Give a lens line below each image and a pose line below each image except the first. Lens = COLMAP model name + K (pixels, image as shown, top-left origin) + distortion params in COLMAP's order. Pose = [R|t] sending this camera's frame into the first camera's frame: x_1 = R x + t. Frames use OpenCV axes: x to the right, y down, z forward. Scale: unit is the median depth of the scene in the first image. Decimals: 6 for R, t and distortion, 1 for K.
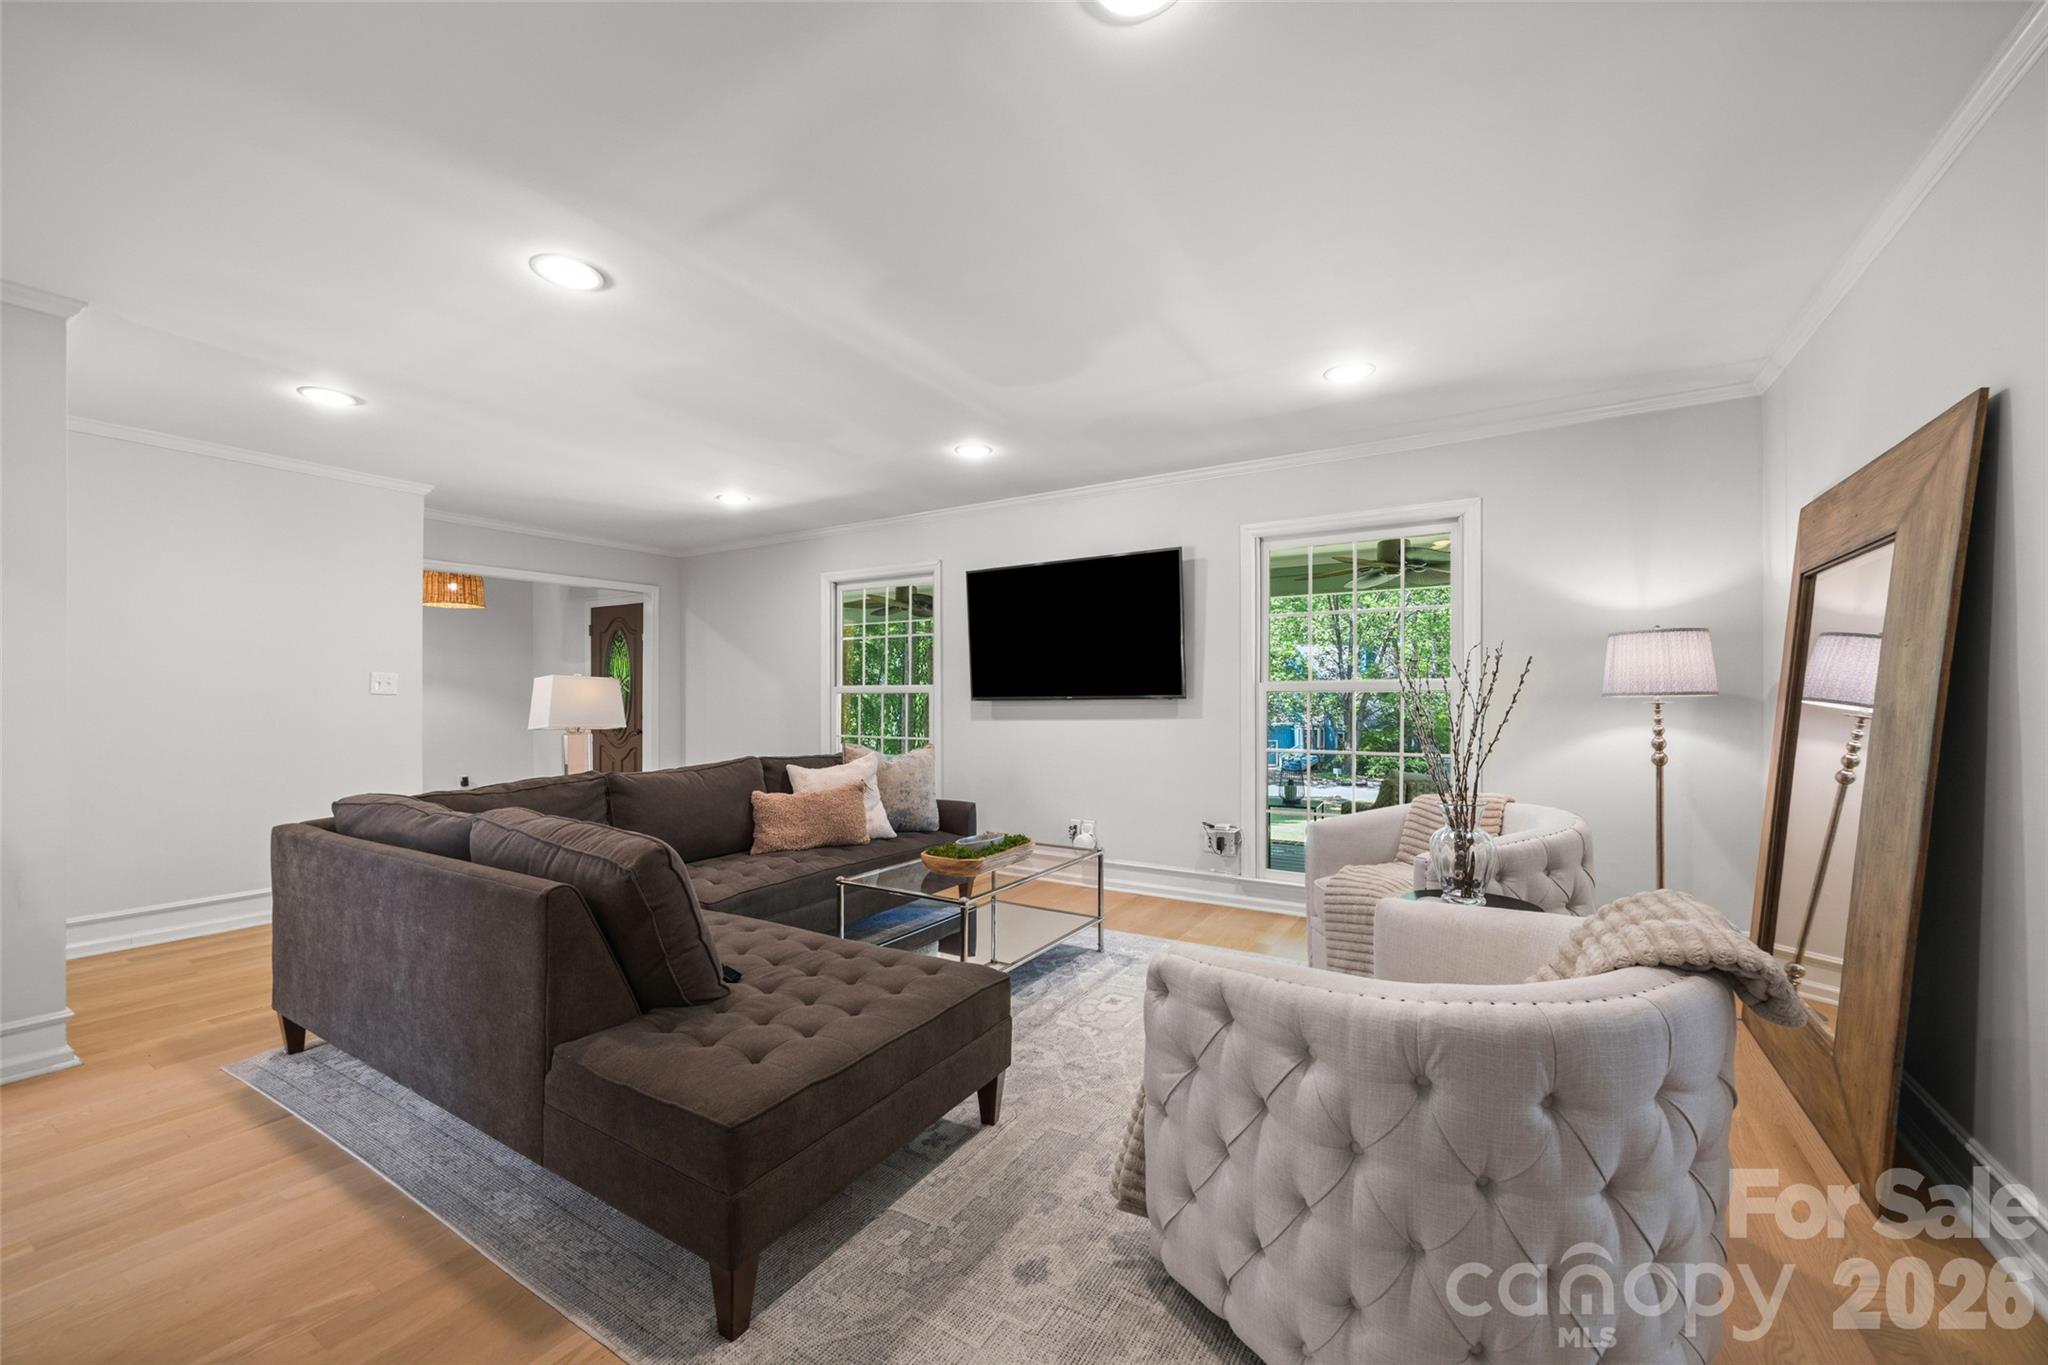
lens RADIAL K [[790.5, 0, 1032.4], [0, 790.5, 694.8], [0, 0, 1]] dist [0.000203, 0.001078]
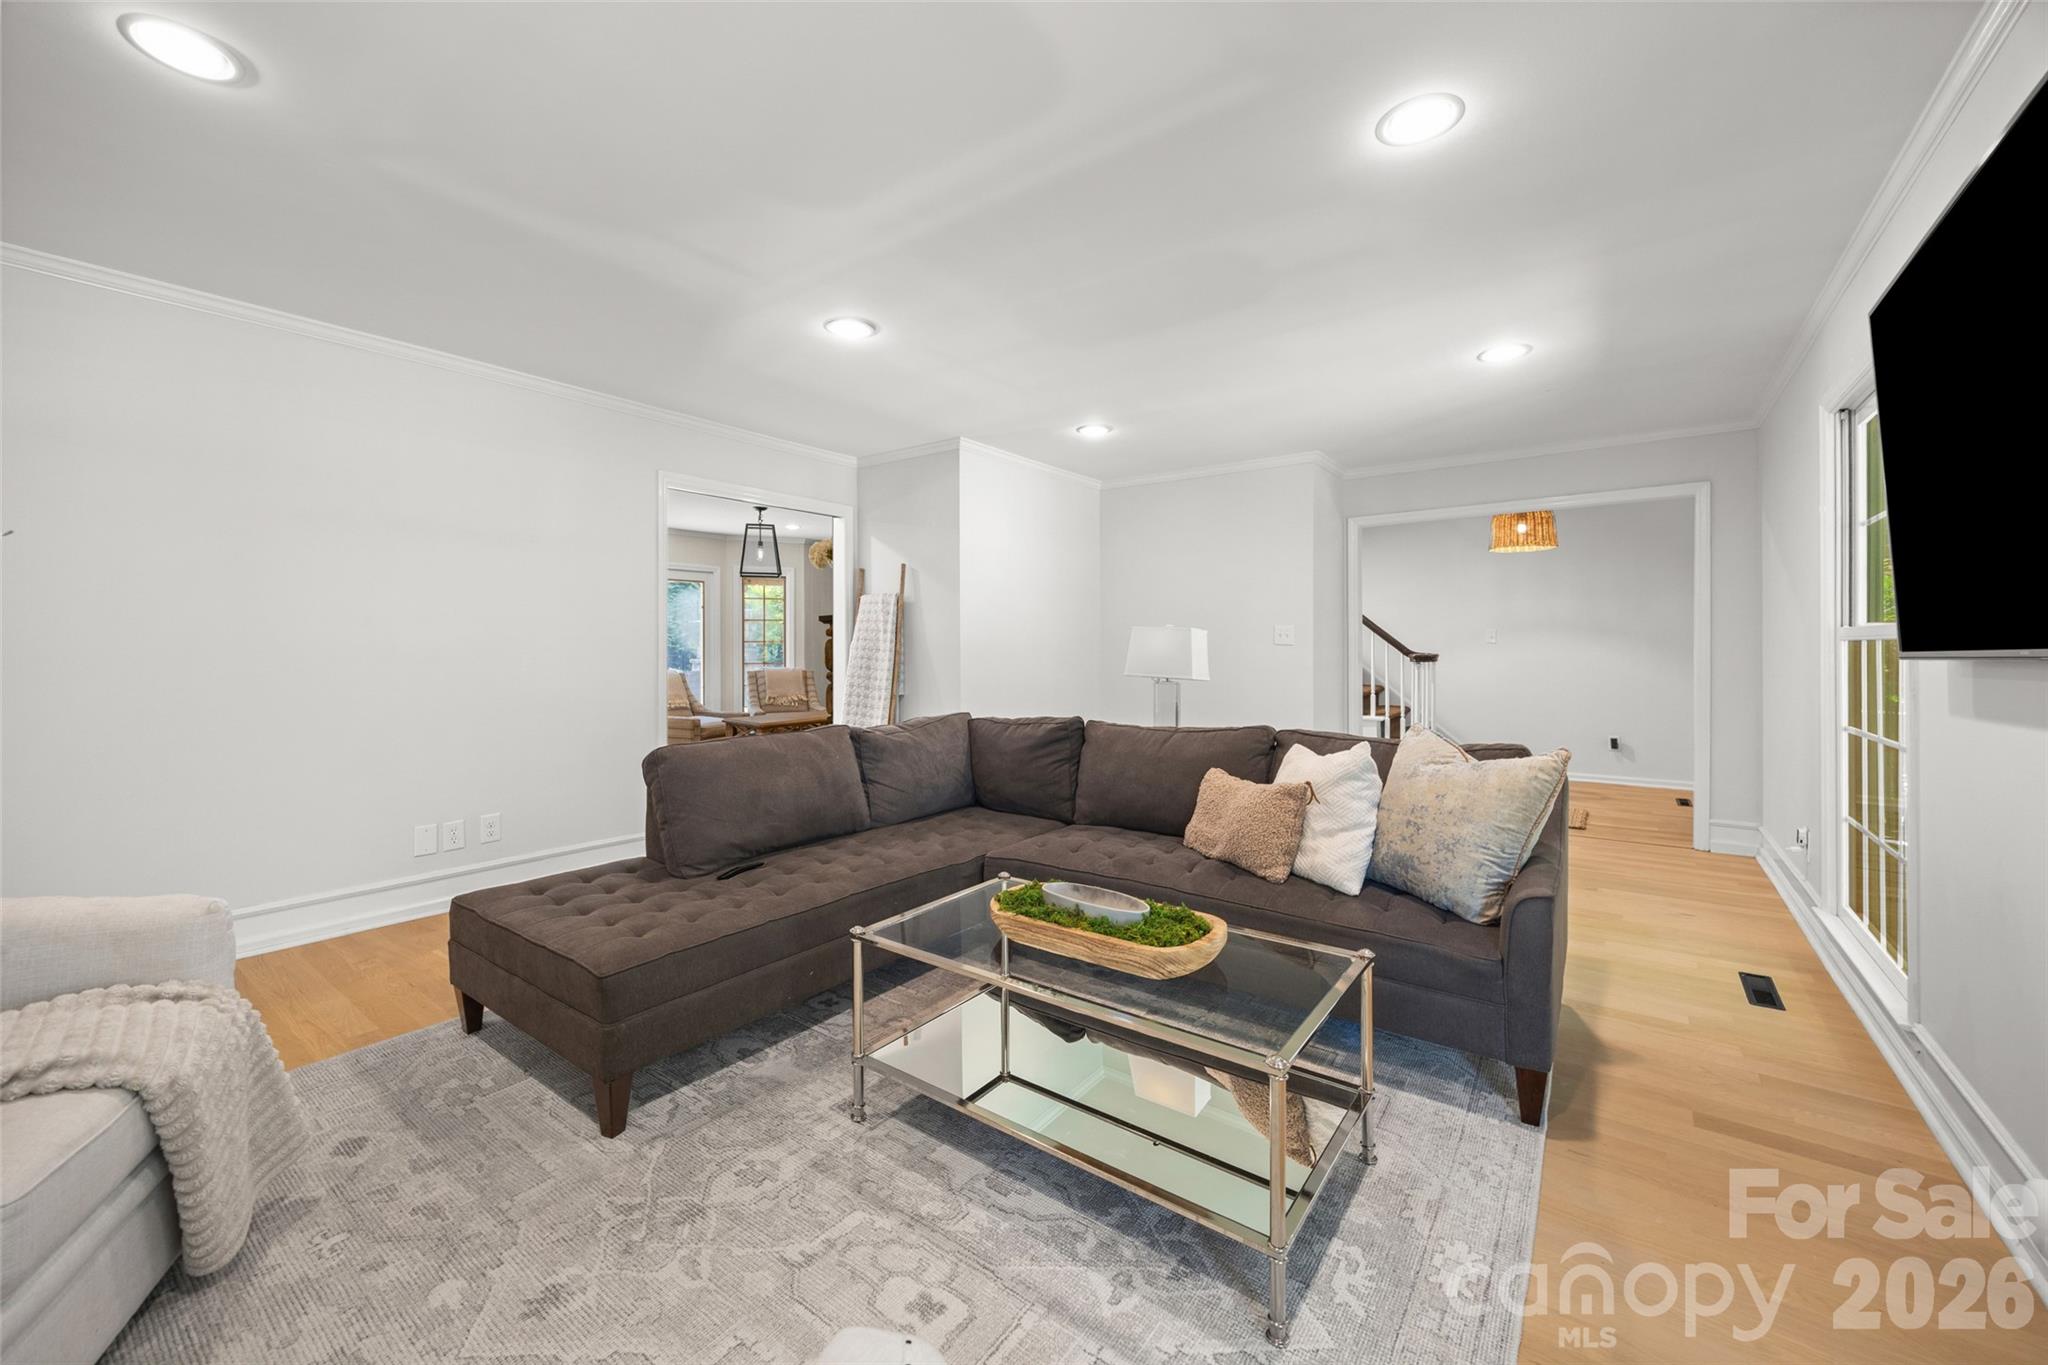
lens RADIAL K [[790.5, 0, 1013.3], [0, 790.5, 652.1], [0, 0, 1]] dist [0.000203, 0.001078]
pose [[-0.102489, 0.002912, -0.994730, 0.491921], [0.009842, 0.999950, 0.001913, 0.002071], [0.994685, -0.009594, -0.102513, 0.970647]]
